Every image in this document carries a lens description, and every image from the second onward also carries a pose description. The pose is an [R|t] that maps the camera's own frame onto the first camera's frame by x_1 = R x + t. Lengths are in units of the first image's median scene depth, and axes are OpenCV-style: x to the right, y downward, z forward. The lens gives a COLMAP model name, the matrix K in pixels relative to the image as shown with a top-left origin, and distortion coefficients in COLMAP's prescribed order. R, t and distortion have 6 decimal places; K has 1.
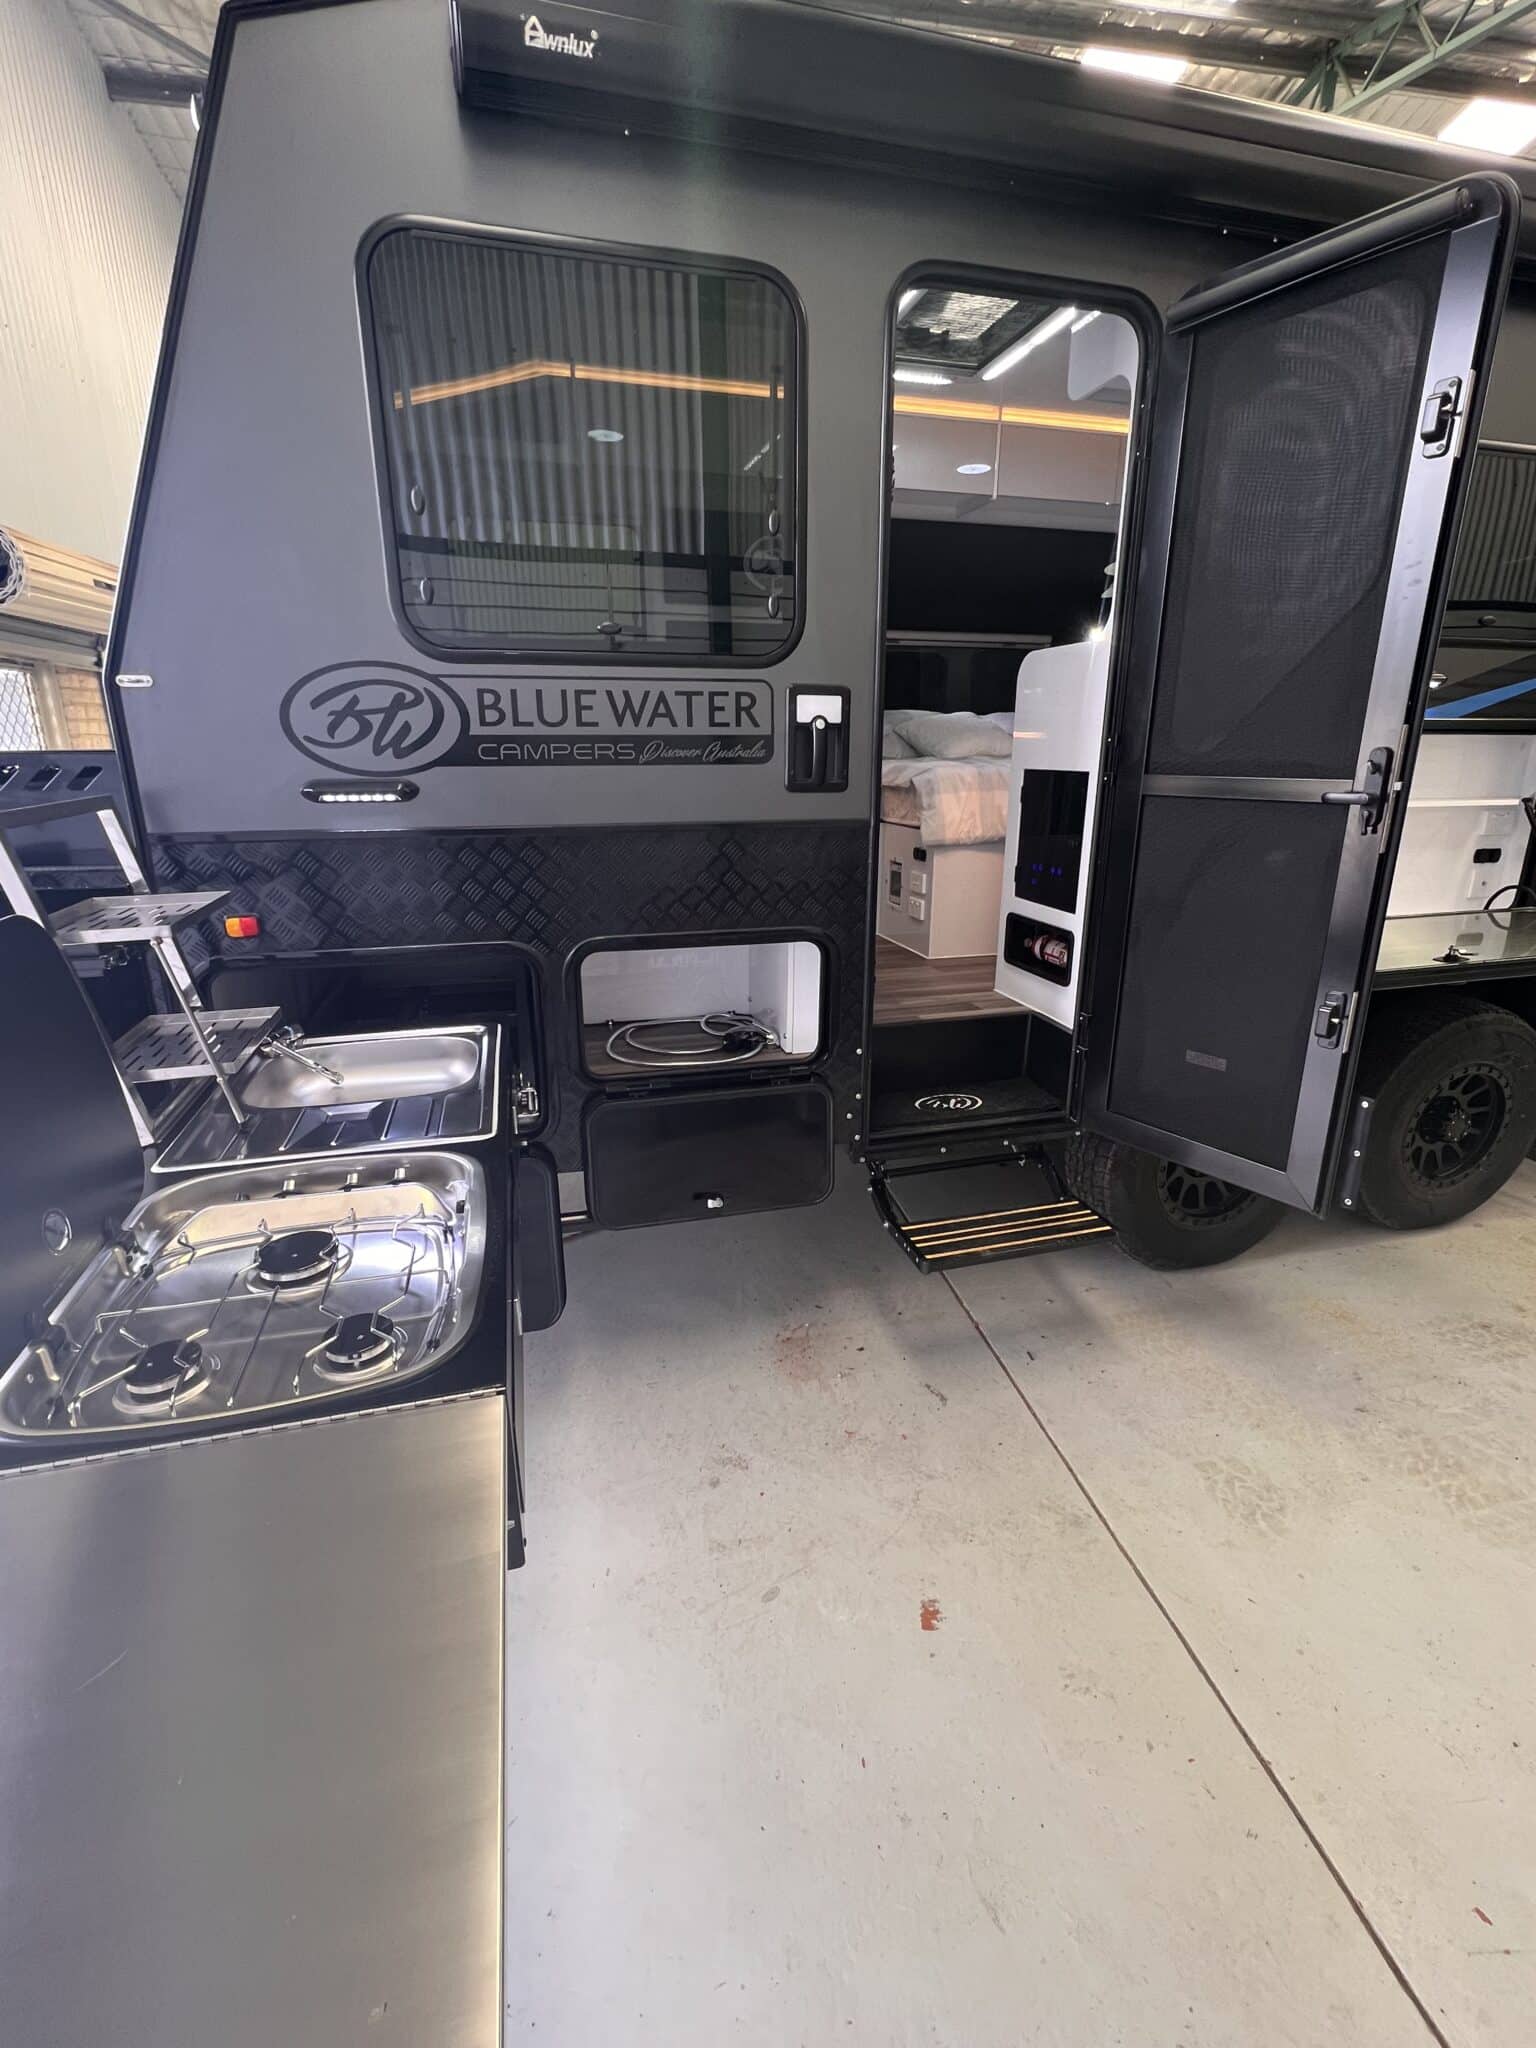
lens RADIAL K [[917.2, 0, 774.7], [0, 917.2, 1027.5], [0, 0, 1]] dist [-0.003482, 0.000618]
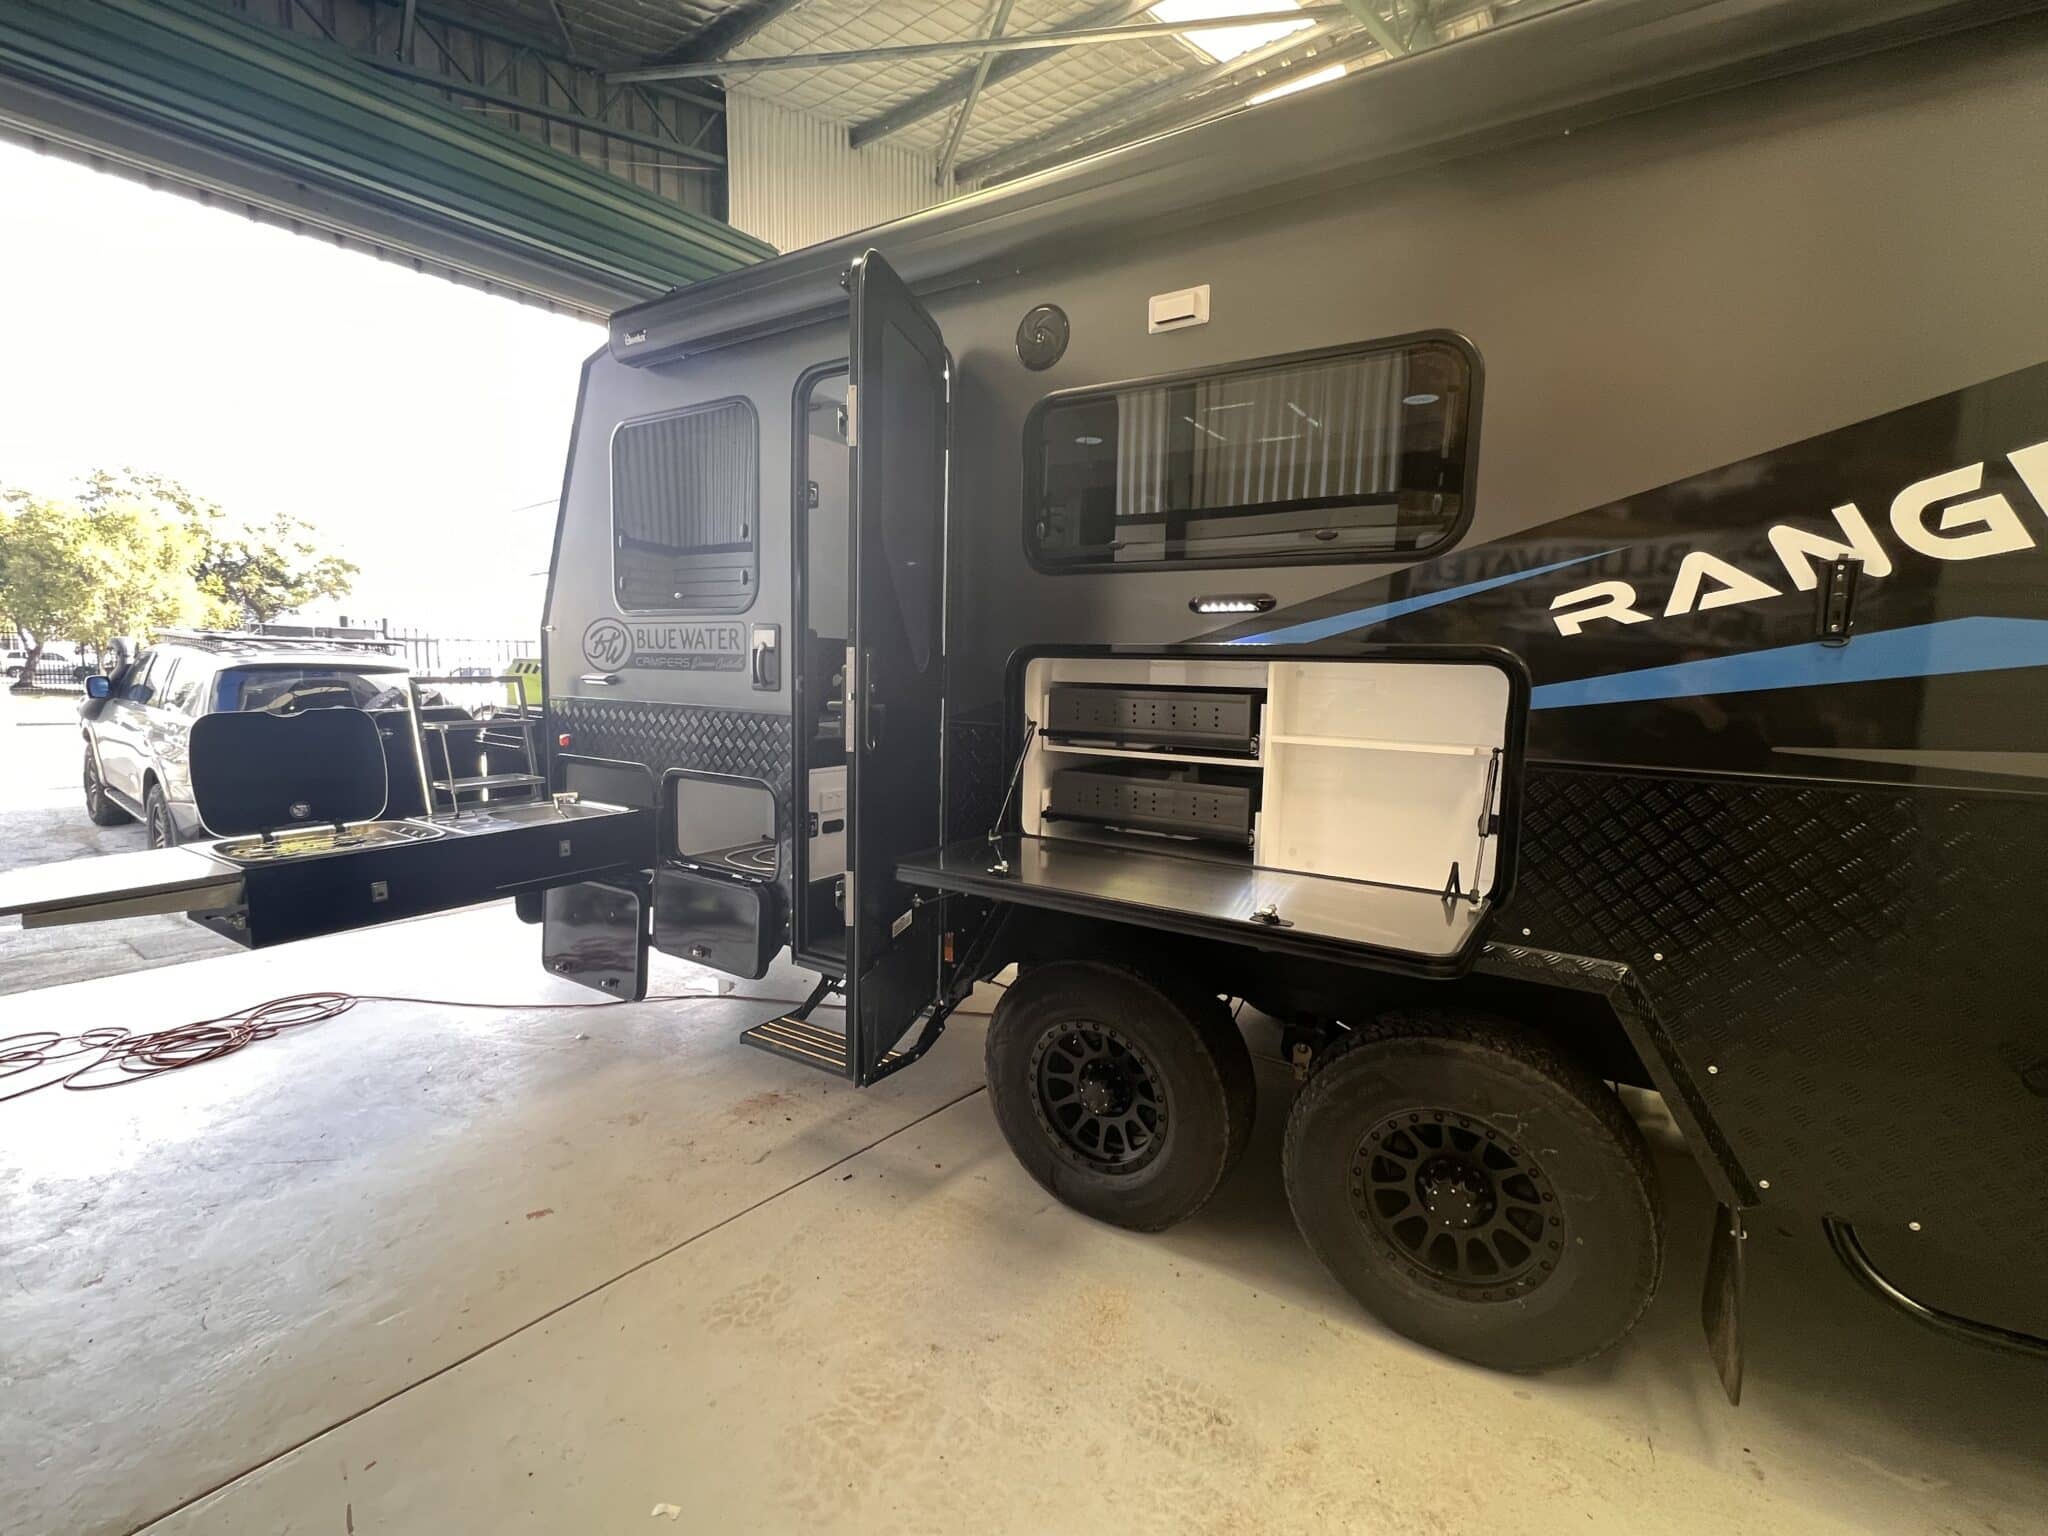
lens RADIAL K [[917.2, 0, 1026.3], [0, 917.2, 770.3], [0, 0, 1]] dist [-0.003482, 0.000618]
pose [[0.664183, 0.100160, -0.740830, 1.497233], [-0.241144, 0.966716, -0.085495, -0.107753], [0.707609, 0.235431, 0.666229, 0.337794]]
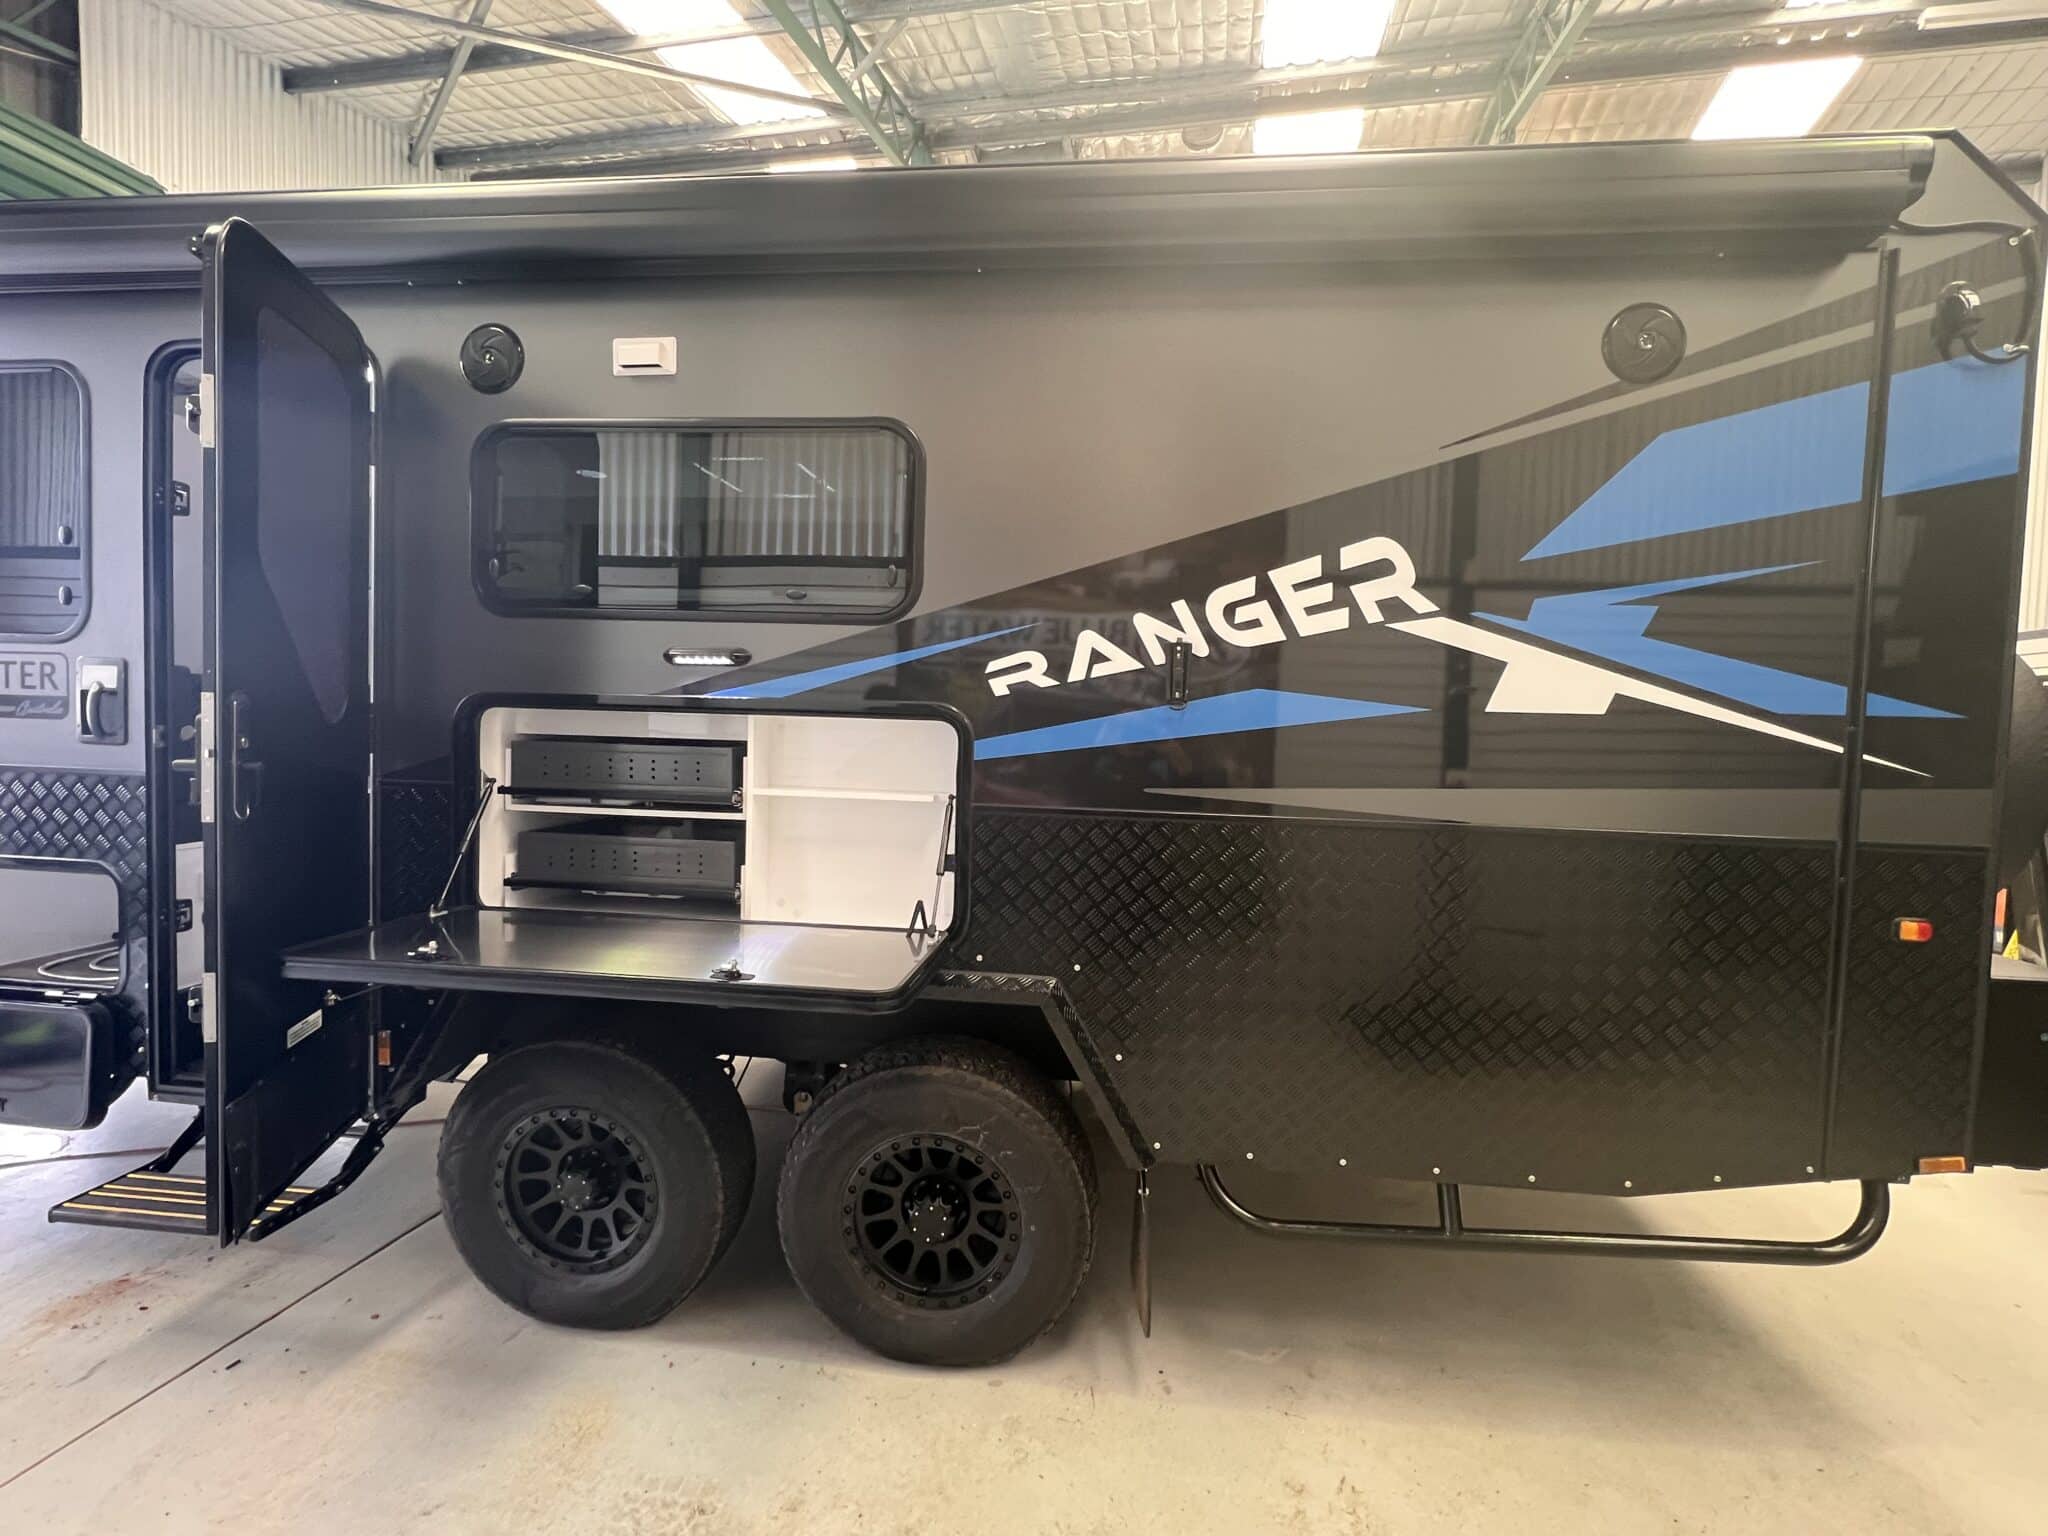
lens RADIAL K [[917.2, 0, 1026.6], [0, 917.2, 771.7], [0, 0, 1]] dist [-0.003482, 0.000618]
pose [[0.928855, 0.048271, -0.367285, 1.587703], [-0.138784, 0.964609, -0.224205, -0.130476], [0.343464, 0.259227, 0.902681, 0.379012]]
